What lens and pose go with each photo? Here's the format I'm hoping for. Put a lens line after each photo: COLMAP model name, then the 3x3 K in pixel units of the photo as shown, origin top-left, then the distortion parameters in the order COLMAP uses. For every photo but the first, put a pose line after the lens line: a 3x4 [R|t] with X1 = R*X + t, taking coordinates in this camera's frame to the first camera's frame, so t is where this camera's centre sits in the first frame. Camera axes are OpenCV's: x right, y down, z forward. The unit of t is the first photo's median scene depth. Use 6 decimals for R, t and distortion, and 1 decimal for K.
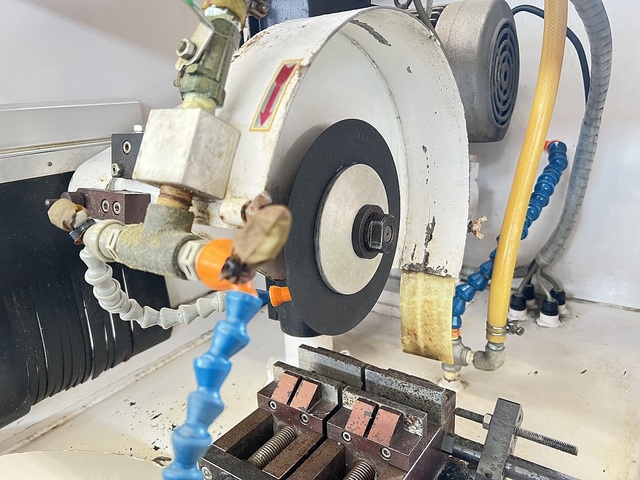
lens RADIAL K [[488.2, 0, 320.0], [0, 488.2, 240.0], [0, 0, 1]] dist [0.010305, -0.001548]
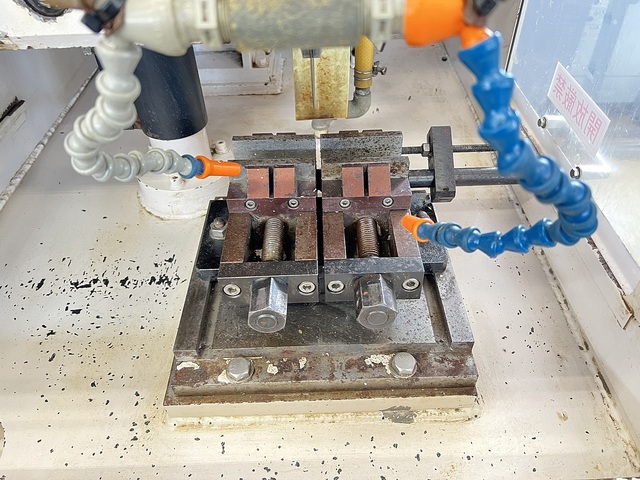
lens RADIAL K [[488.2, 0, 320.0], [0, 488.2, 240.0], [0, 0, 1]] dist [0.010305, -0.001548]
pose [[0.807145, -0.382066, 0.450048, -0.341601], [0.154668, 0.872564, 0.463368, -0.006931], [-0.569733, -0.304397, 0.763378, 0.164897]]
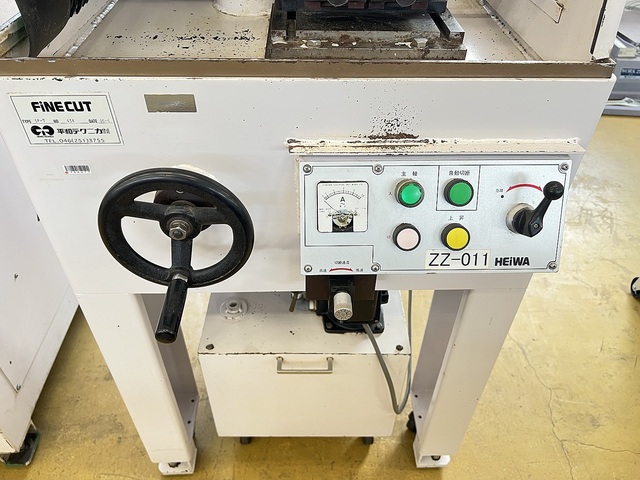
lens RADIAL K [[500.8, 0, 320.0], [0, 500.8, 240.0], [0, 0, 1]] dist [-0.004835, -0.007620]
pose [[0.796006, -0.342264, 0.499228, -0.877486], [0.114252, 0.894912, 0.431369, 0.371792], [-0.594408, -0.286334, 0.751460, -0.252425]]
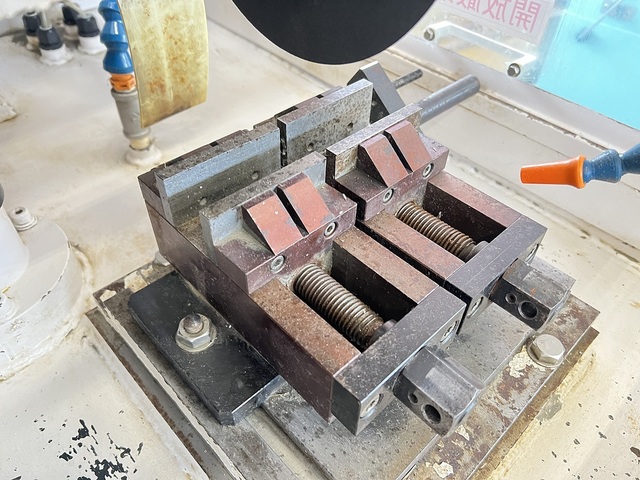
lens RADIAL K [[500.8, 0, 320.0], [0, 500.8, 240.0], [0, 0, 1]] dist [-0.004835, -0.007620]
pose [[0.189575, -0.651785, 0.734328, -0.374947], [0.236520, 0.756181, 0.610121, -0.001195], [-0.952953, 0.058019, 0.297513, 0.635940]]
